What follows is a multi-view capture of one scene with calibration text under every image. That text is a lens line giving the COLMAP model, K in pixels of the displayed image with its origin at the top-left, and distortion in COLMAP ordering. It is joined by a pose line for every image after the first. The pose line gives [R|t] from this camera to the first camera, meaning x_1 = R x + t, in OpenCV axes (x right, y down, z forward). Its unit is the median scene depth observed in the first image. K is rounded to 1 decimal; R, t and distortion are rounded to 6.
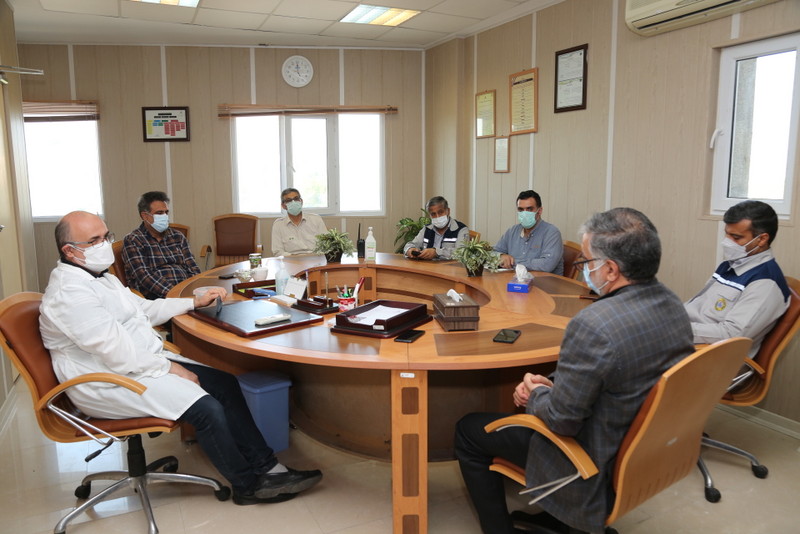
lens RADIAL K [[645.9, 0, 400.0], [0, 645.9, 267.0], [0, 0, 1]] dist [-0.010371, -0.003938]
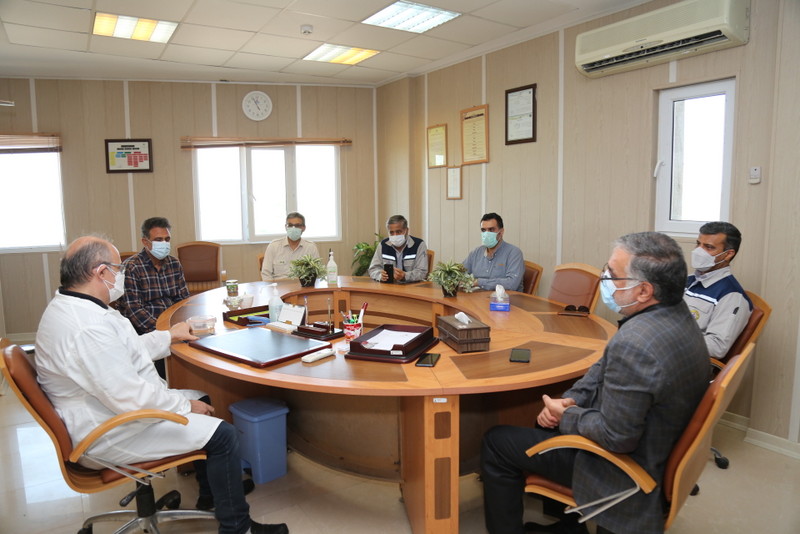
lens RADIAL K [[584.0, 0, 400.0], [0, 584.0, 267.0], [0, 0, 1]] dist [-0.052552, 0.012348]
pose [[0.990257, -0.024734, 0.137040, -0.086125], [0.028841, 0.999190, -0.028063, -0.008604], [-0.136235, 0.031742, 0.990168, 0.050895]]
